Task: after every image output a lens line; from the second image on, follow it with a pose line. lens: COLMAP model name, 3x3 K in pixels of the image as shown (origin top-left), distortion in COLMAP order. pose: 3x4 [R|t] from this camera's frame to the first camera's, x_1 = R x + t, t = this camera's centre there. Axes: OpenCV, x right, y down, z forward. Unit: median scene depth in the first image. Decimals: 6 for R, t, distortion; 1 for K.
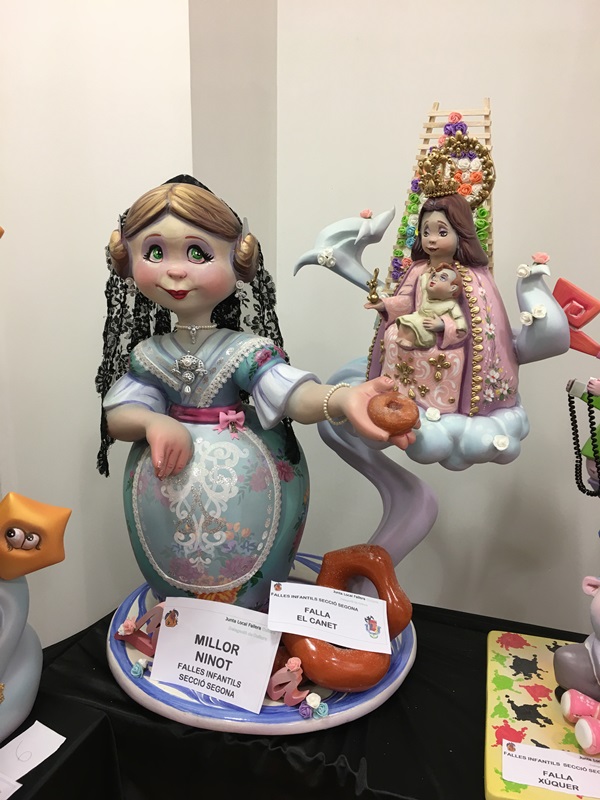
lens RADIAL K [[659.8, 0, 298.5], [0, 659.8, 402.3], [0, 0, 1]] dist [0.052874, -0.089006]
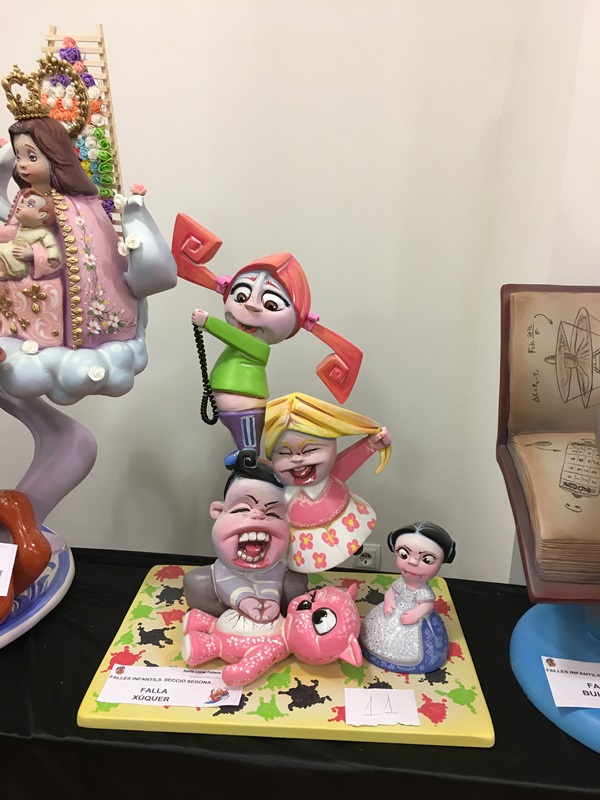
lens RADIAL K [[659.8, 0, 302.5], [0, 659.8, 401.2], [0, 0, 1]] dist [0.052874, -0.089006]
pose [[0.969267, -0.040847, 0.242597, 0.345619], [0.029459, 0.998295, 0.050389, 0.058775], [-0.244242, -0.041694, 0.968818, -0.042184]]
